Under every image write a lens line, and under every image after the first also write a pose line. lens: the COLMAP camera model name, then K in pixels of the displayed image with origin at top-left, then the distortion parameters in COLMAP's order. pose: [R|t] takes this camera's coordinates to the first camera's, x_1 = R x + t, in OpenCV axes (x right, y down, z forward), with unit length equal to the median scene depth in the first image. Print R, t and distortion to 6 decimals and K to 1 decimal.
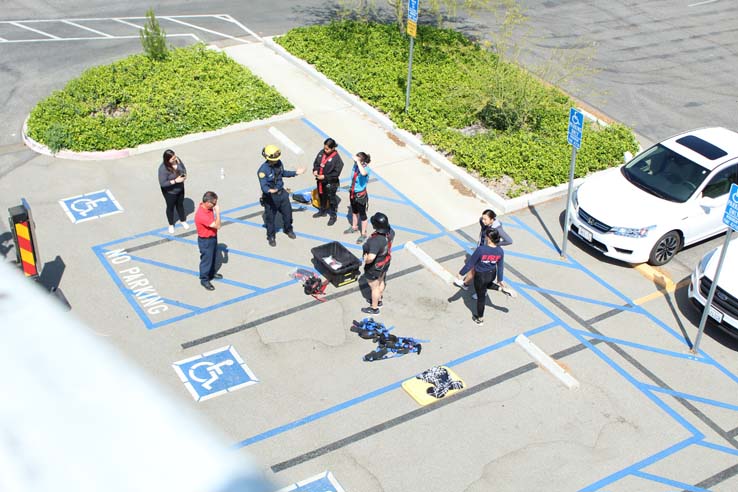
lens RADIAL K [[986.5, 0, 382.0], [0, 986.5, 242.7], [0, 0, 1]] dist [-0.014133, 0.000000]
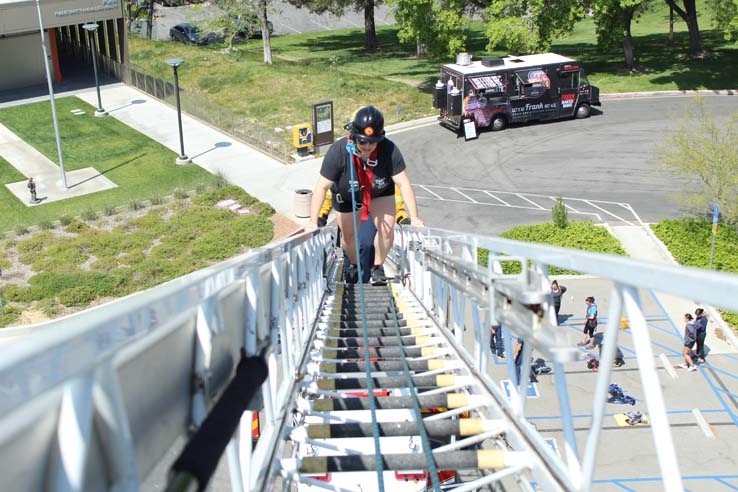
lens RADIAL K [[1126.5, 0, 349.6], [0, 1126.5, 244.0], [0, 0, 1]] dist [0.034246, 0.000000]
pose [[0.861145, 0.141212, -0.488354, 0.338234], [-0.223067, 0.968186, -0.113388, 0.108013], [0.456805, 0.206579, 0.865248, -0.642141]]
